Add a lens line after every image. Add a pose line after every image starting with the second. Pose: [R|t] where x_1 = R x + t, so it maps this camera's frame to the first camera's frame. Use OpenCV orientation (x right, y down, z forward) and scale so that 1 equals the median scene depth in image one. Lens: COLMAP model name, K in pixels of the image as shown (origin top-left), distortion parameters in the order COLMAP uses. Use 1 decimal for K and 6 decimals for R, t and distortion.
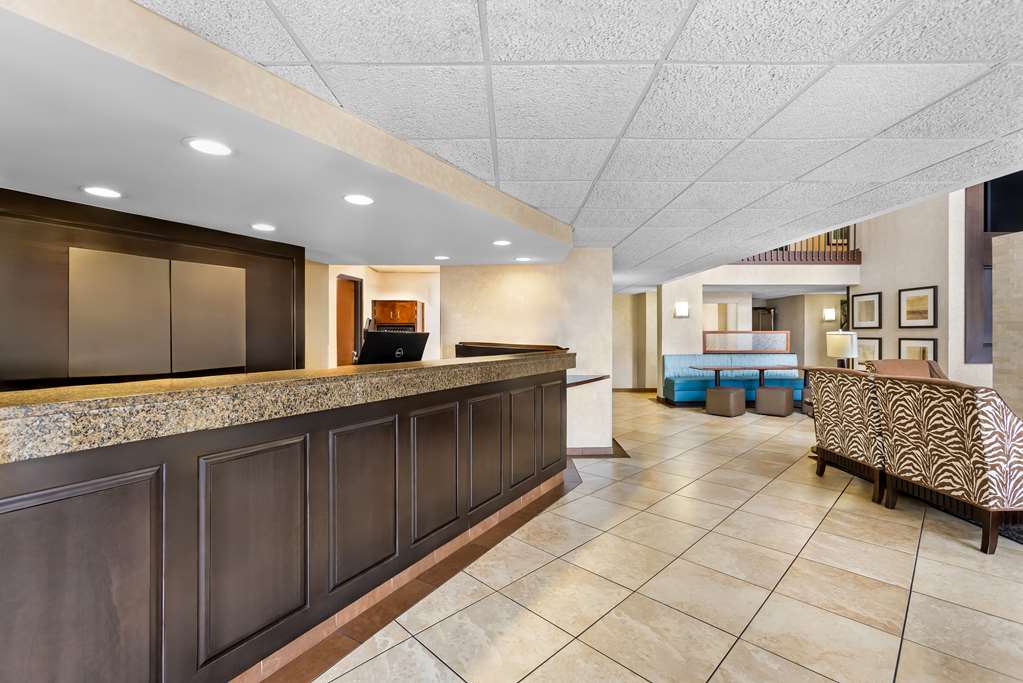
lens RADIAL K [[458.6, 0, 510.7], [0, 458.6, 336.2], [0, 0, 1]] dist [0.002217, 0.001302]
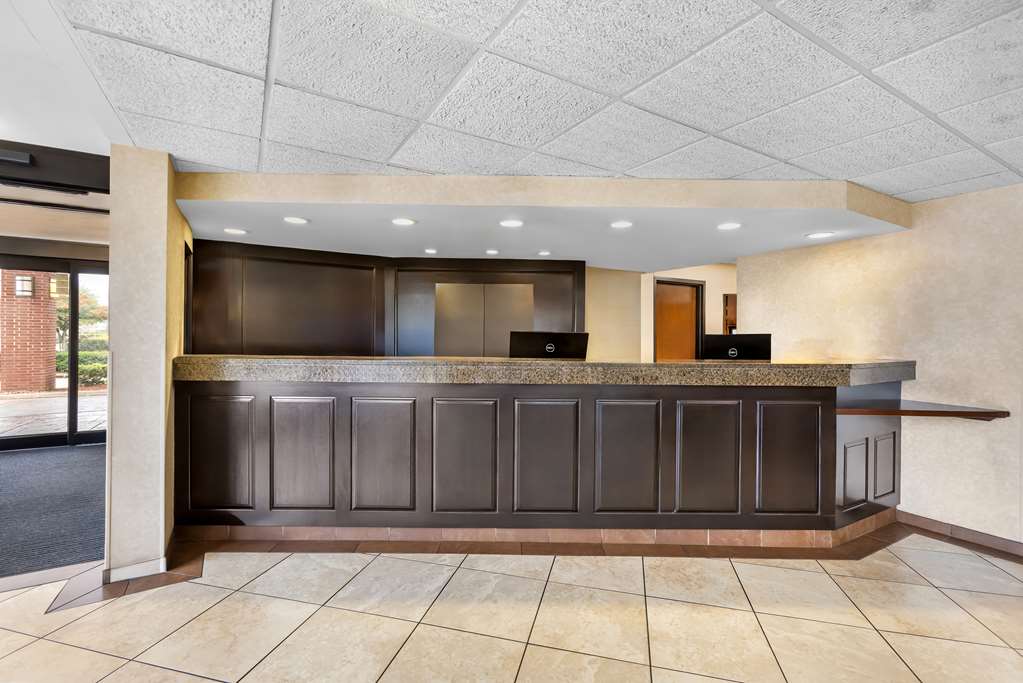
lens RADIAL K [[458.6, 0, 510.7], [0, 458.6, 336.8], [0, 0, 1]] dist [0.002217, 0.001302]
pose [[0.508321, 0.013451, -0.861063, 0.669500], [-0.017986, 0.999826, 0.005001, -0.000039], [0.860980, 0.012945, 0.508474, 0.324231]]
